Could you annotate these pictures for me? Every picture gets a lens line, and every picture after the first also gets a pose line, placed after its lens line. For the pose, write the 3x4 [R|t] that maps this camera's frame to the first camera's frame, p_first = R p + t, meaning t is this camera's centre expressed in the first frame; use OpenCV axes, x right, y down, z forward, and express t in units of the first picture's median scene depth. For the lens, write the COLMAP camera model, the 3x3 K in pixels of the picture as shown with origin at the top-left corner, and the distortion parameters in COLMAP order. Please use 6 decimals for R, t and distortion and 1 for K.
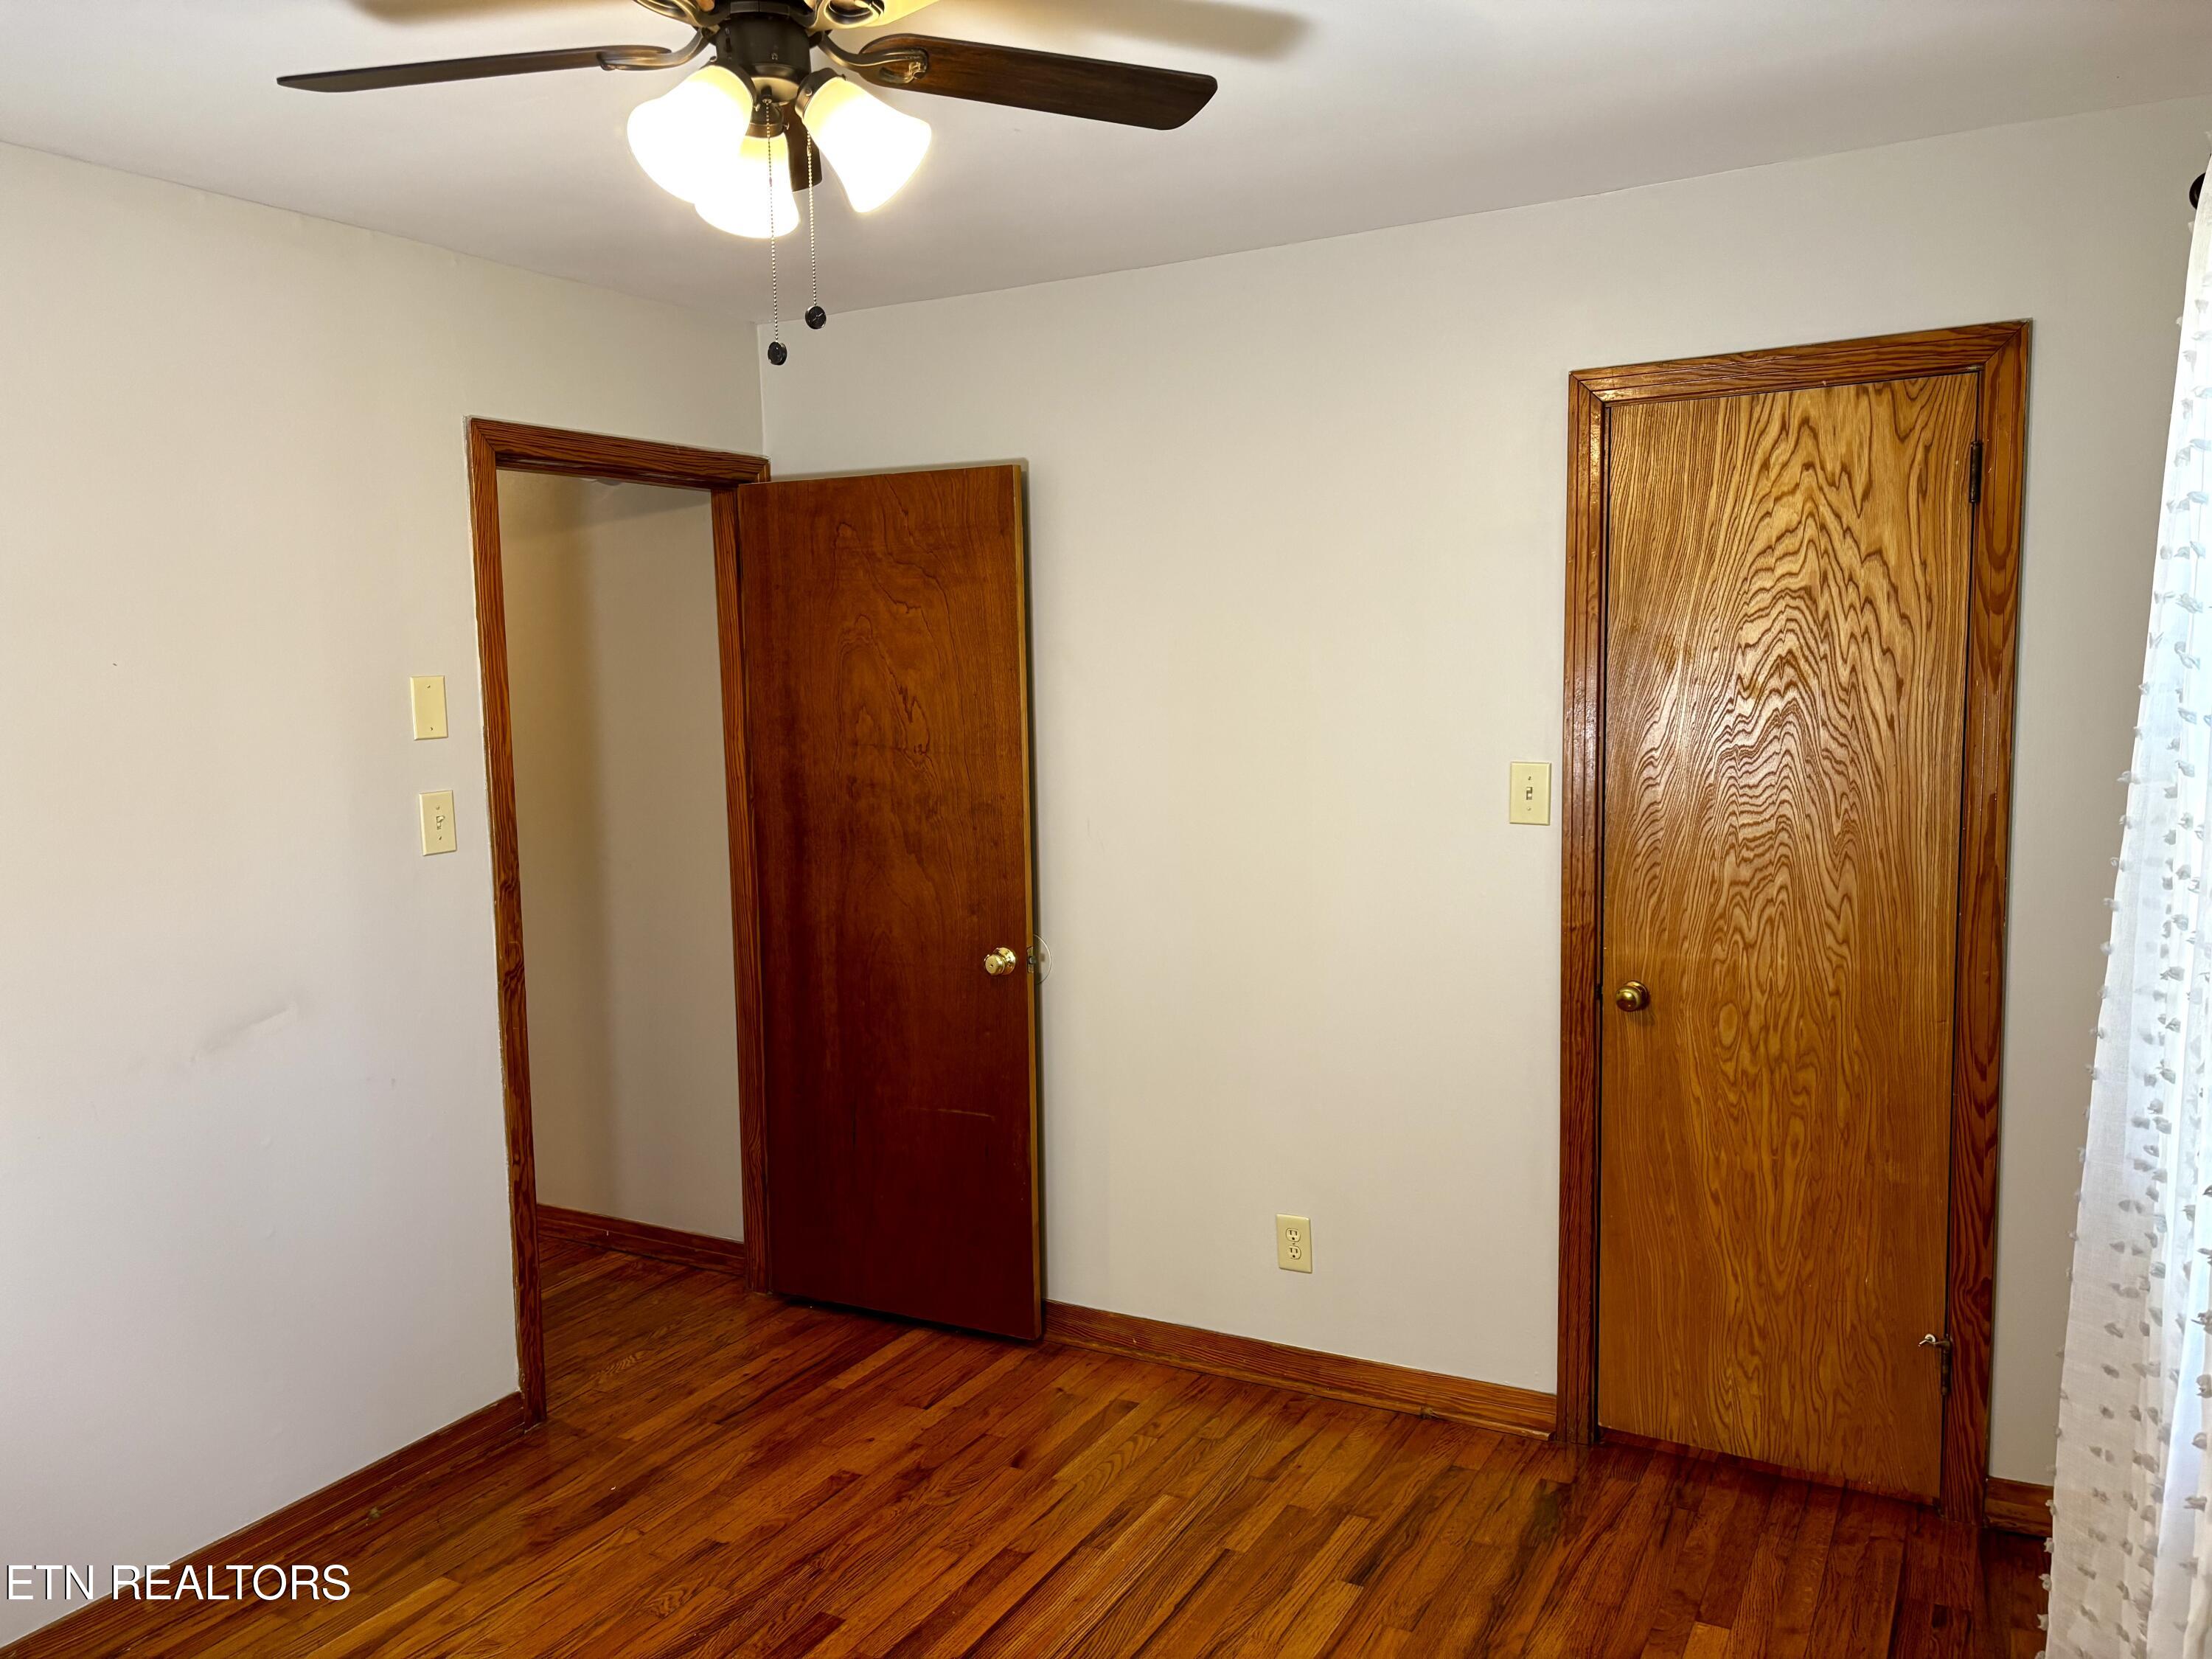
lens RADIAL K [[1681.8, 0, 1113.8], [0, 1681.8, 832.7], [0, 0, 1]] dist [0.048964, -0.045772]
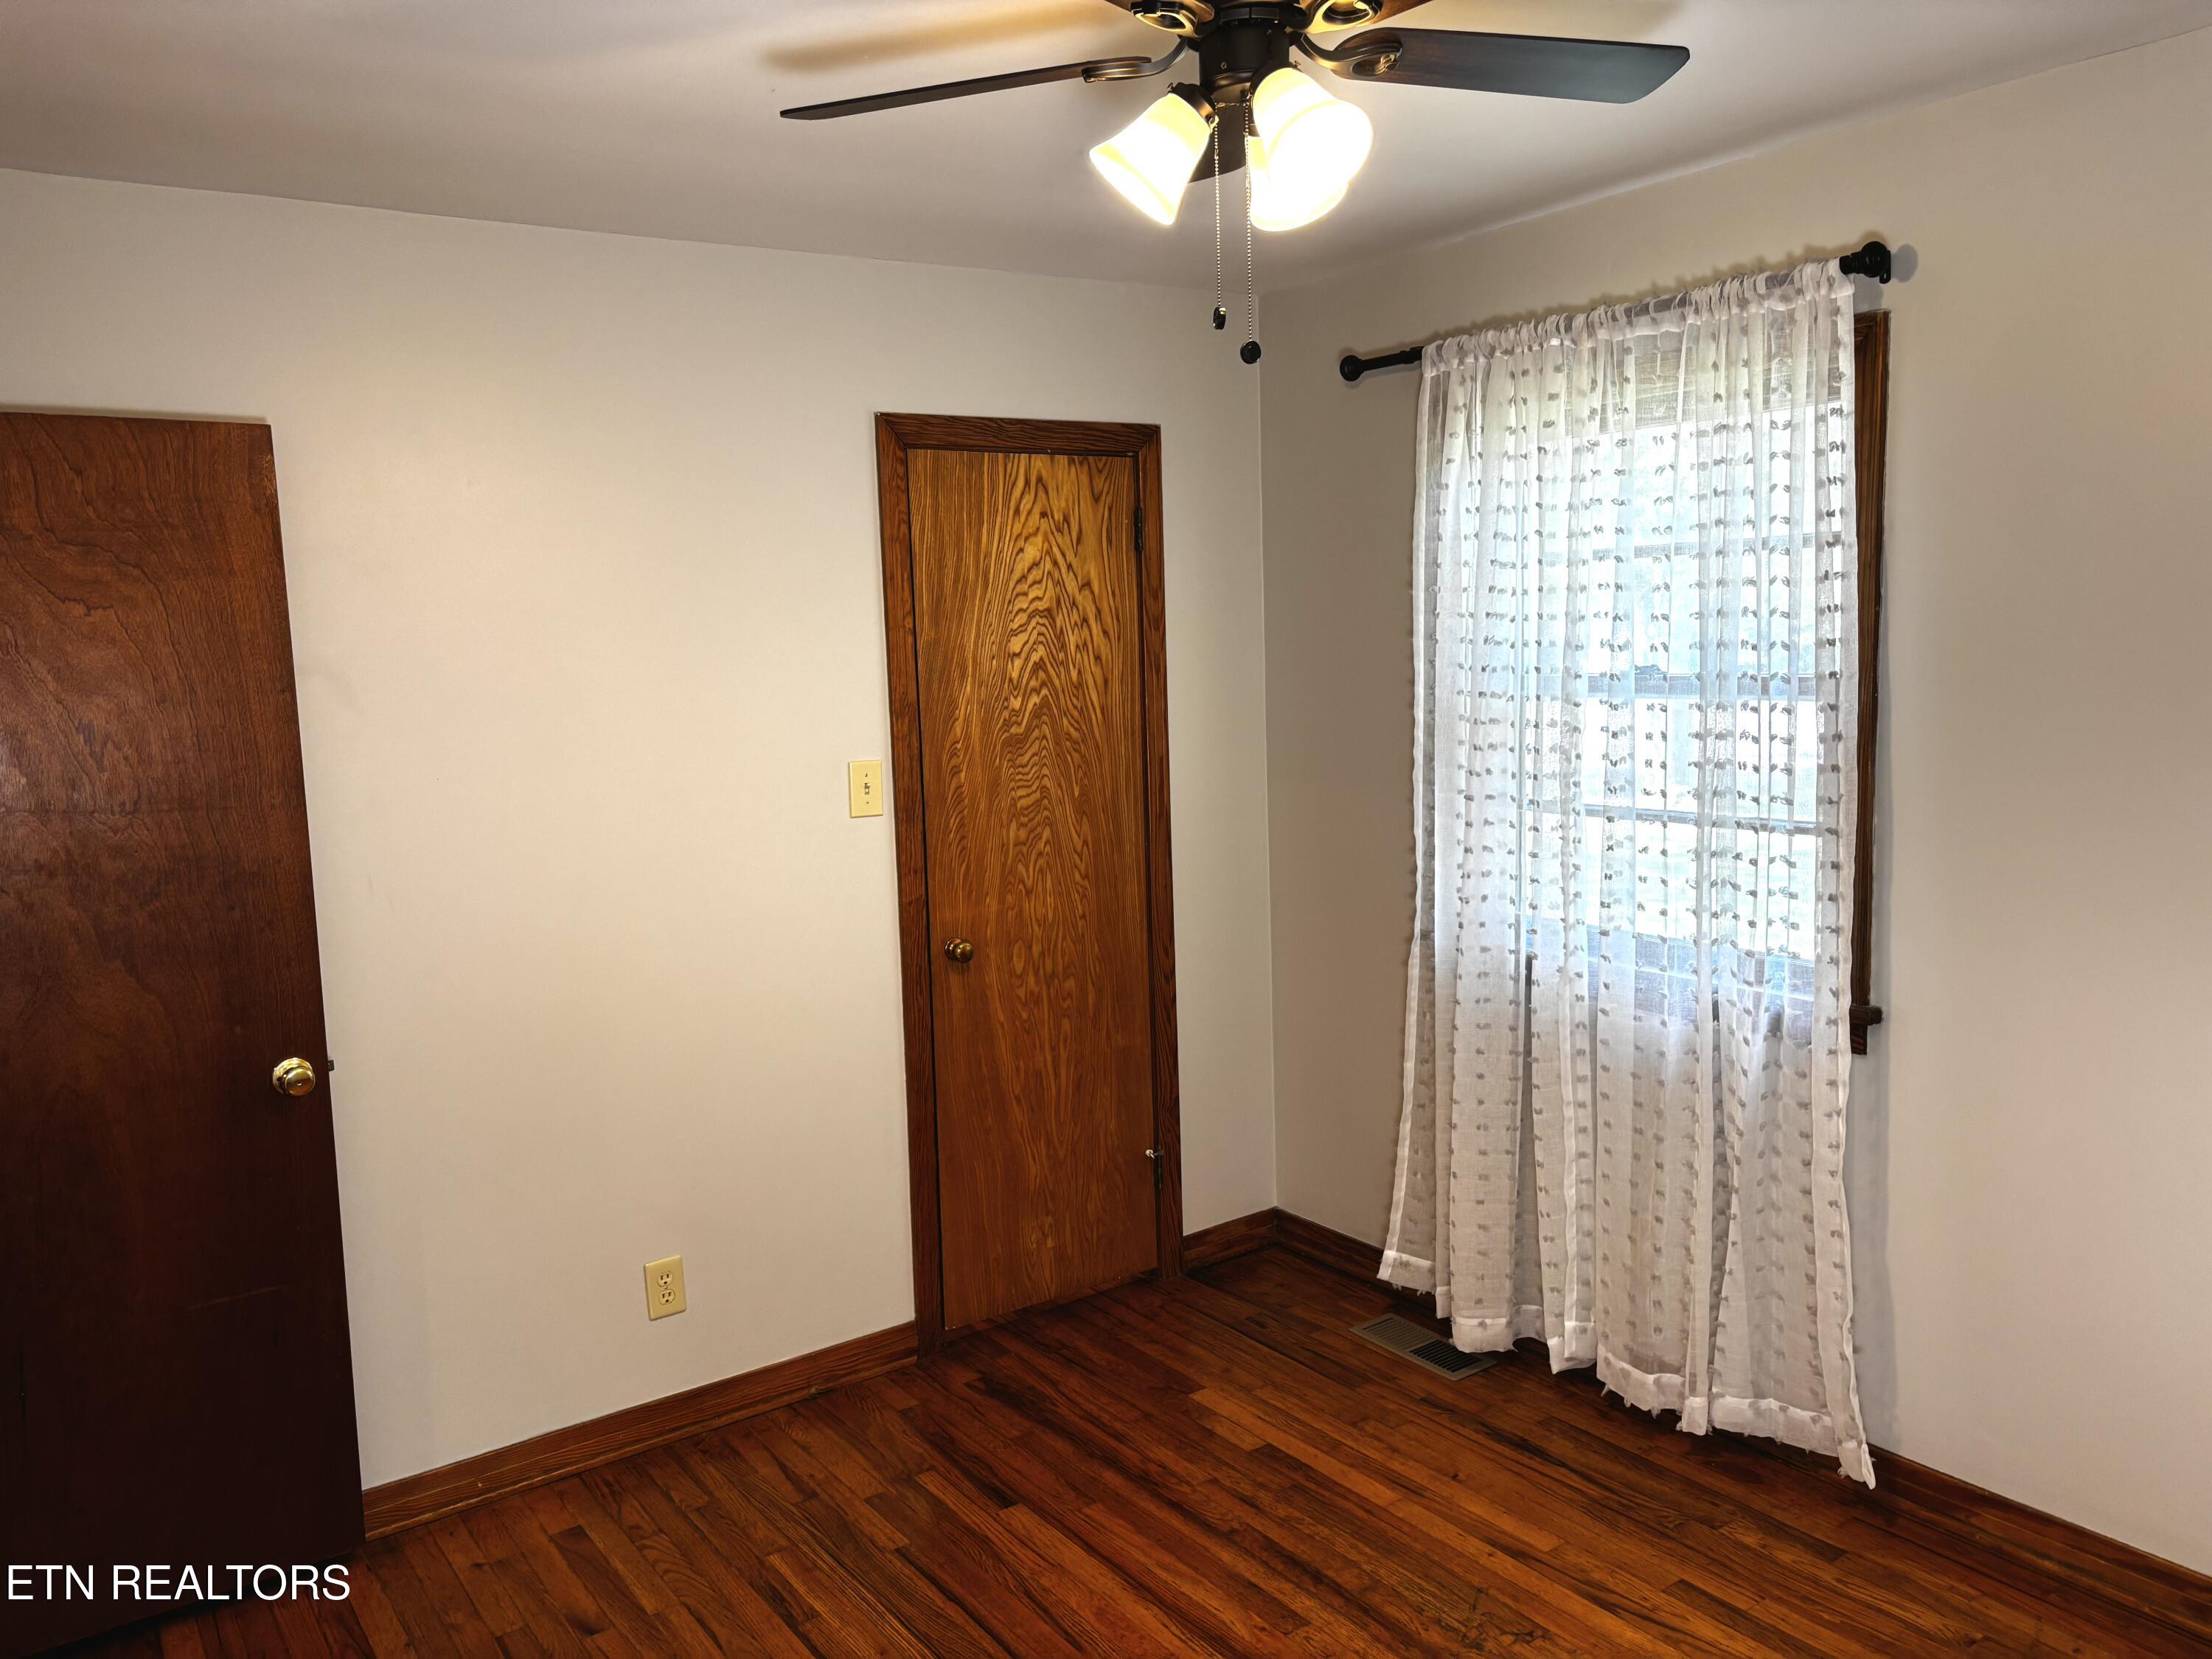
lens RADIAL K [[1689.4, 0, 1142.1], [0, 1689.4, 827.5], [0, 0, 1]] dist [0.199286, -0.265362]
pose [[0.442832, -0.100665, 0.890936, -0.717762], [0.113389, 0.991987, 0.055724, -0.042214], [-0.889406, 0.076346, 0.450697, 0.357288]]
